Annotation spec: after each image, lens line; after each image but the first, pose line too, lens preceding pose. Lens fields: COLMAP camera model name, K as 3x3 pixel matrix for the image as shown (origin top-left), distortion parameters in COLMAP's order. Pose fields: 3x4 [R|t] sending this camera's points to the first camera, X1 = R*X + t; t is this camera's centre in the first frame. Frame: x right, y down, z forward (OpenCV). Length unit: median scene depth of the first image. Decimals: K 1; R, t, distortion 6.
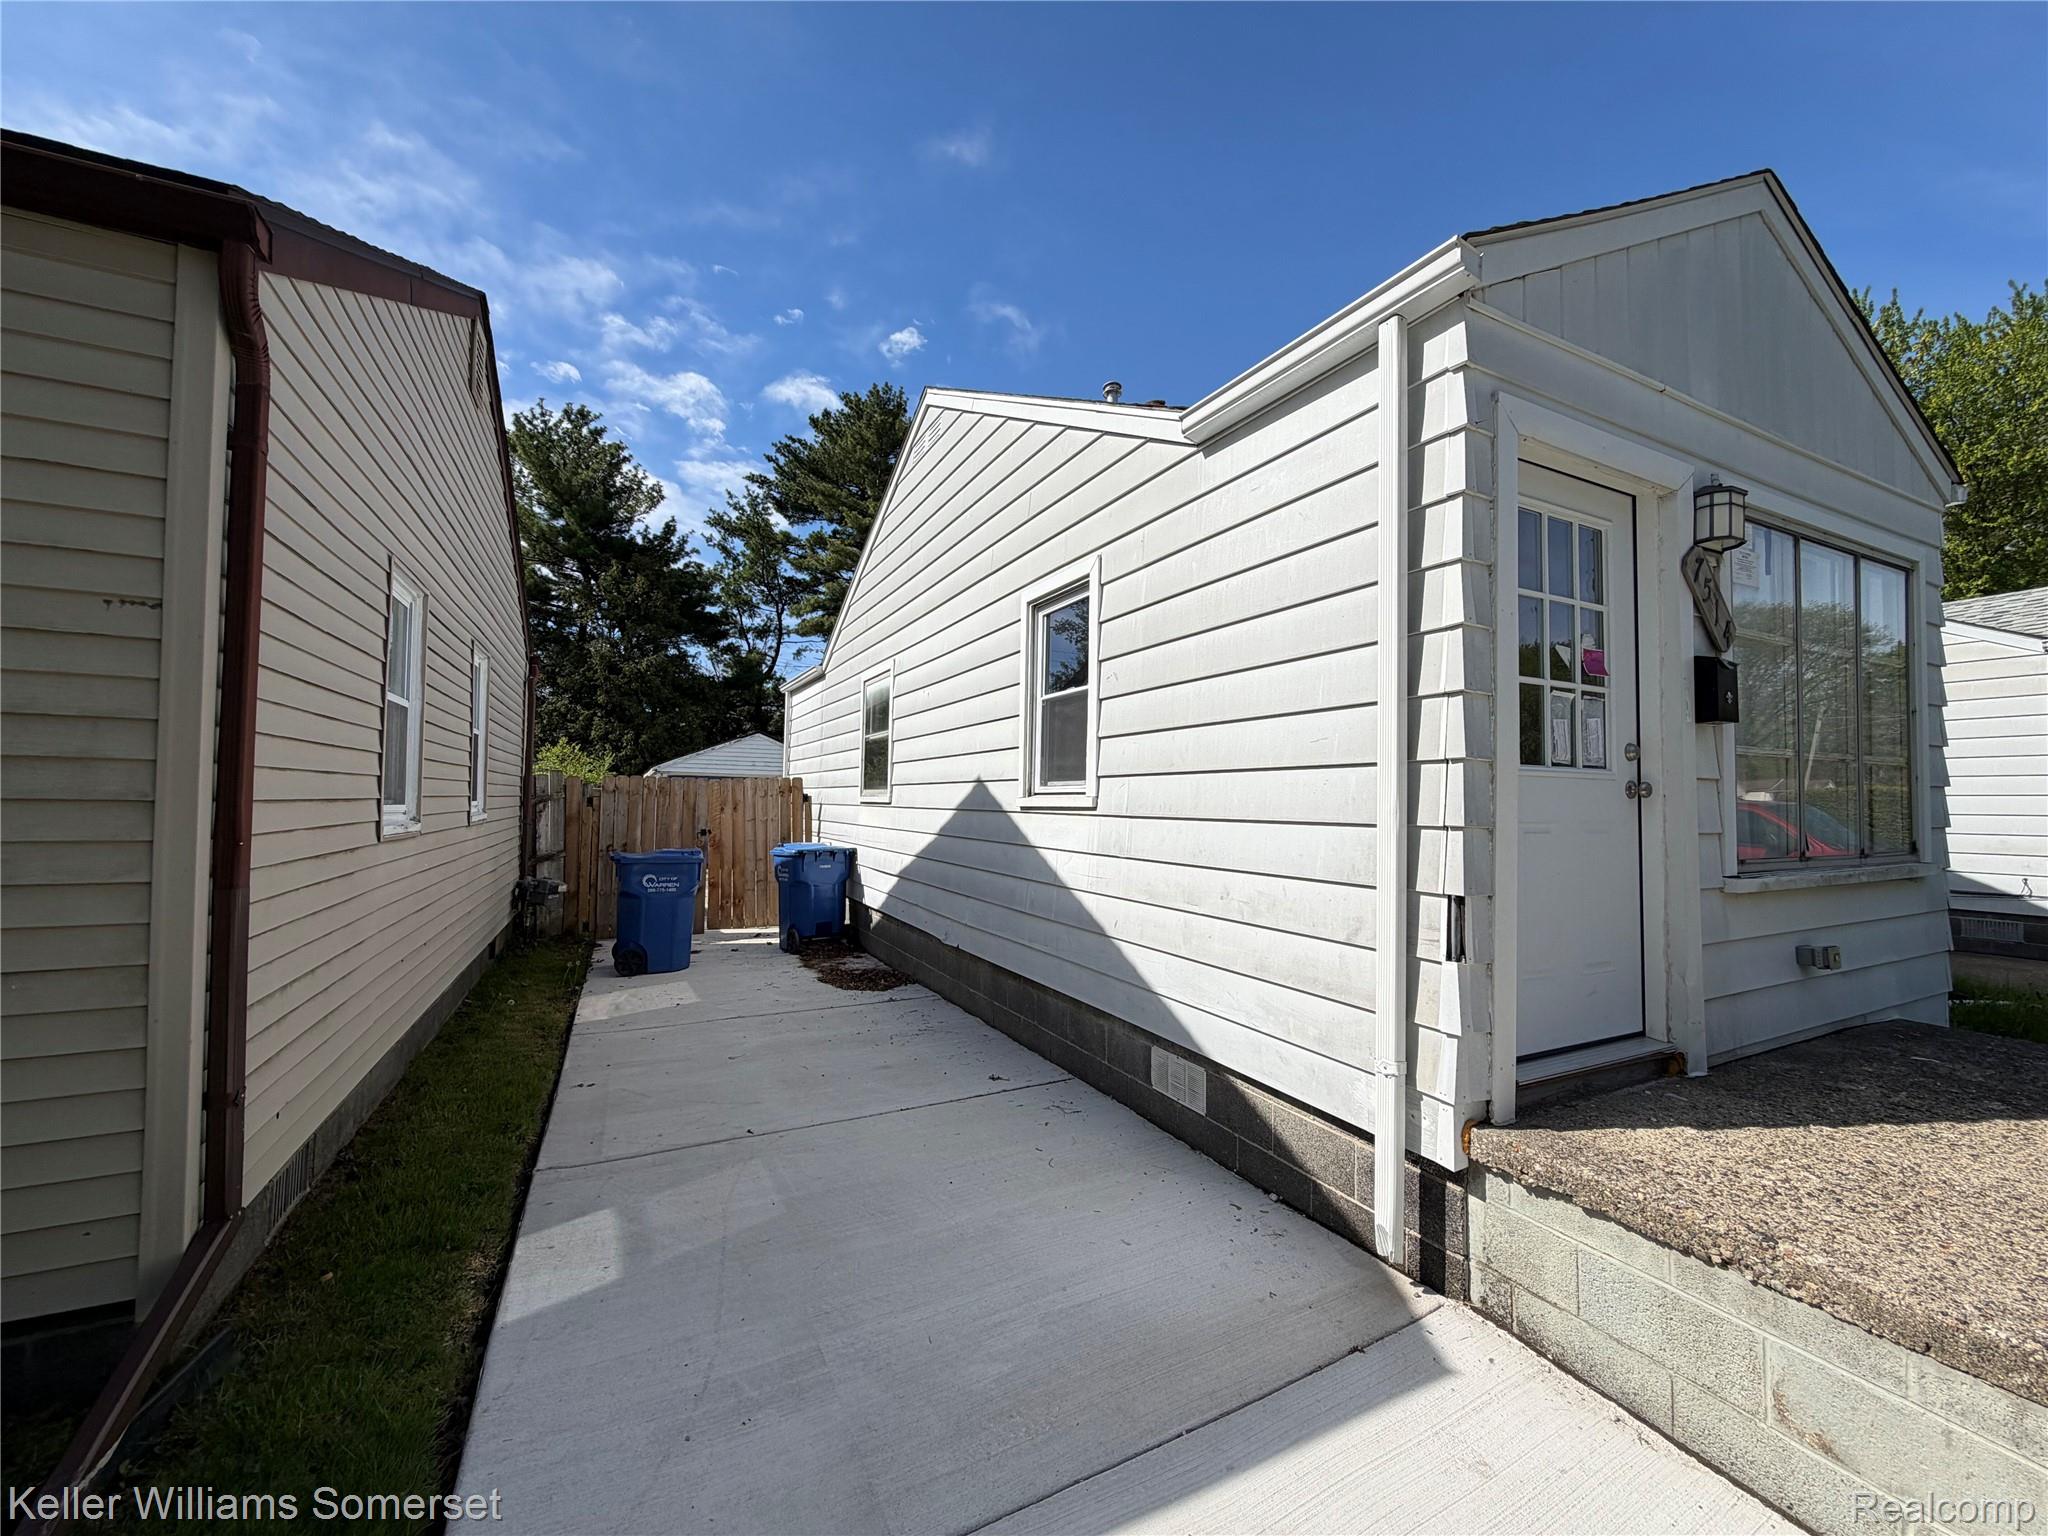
lens RADIAL K [[824.3, 0, 1018.0], [0, 824.3, 771.5], [0, 0, 1]] dist [0.003265, 0.000325]
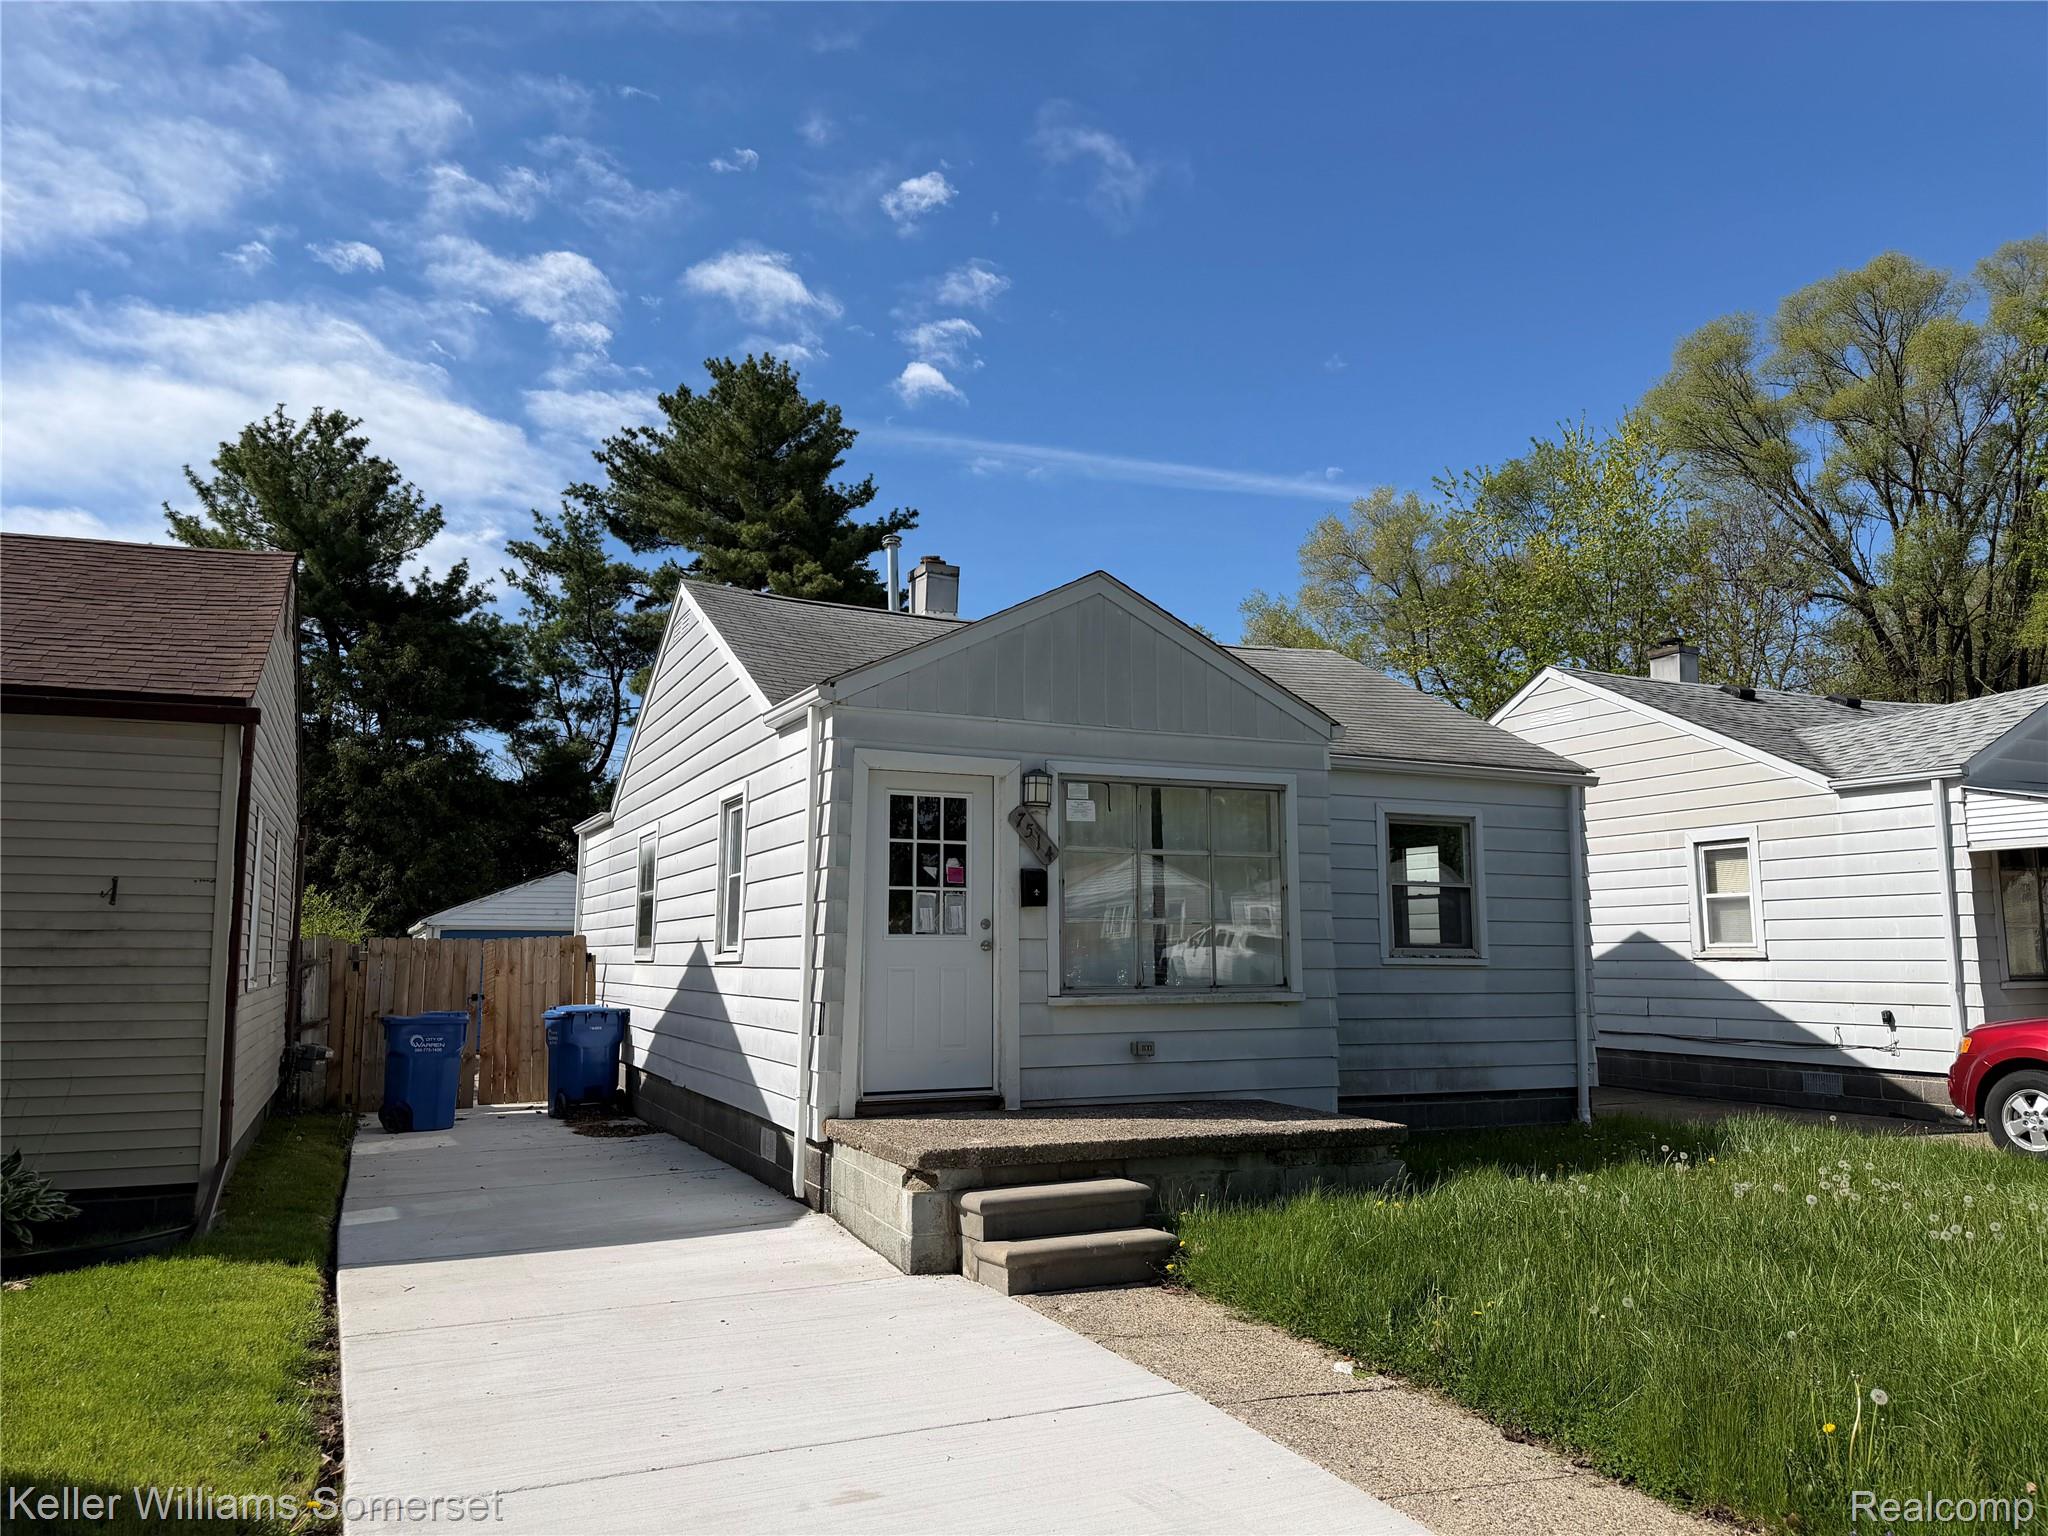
lens RADIAL K [[1432.5, 0, 1019.4], [0, 1432.5, 765.3], [0, 0, 1]] dist [0.054660, -0.067553]
pose [[0.999555, -0.018336, -0.023515, 0.294968], [0.016000, 0.995259, -0.095932, -0.021966], [0.025162, 0.095513, 0.995110, -0.673973]]
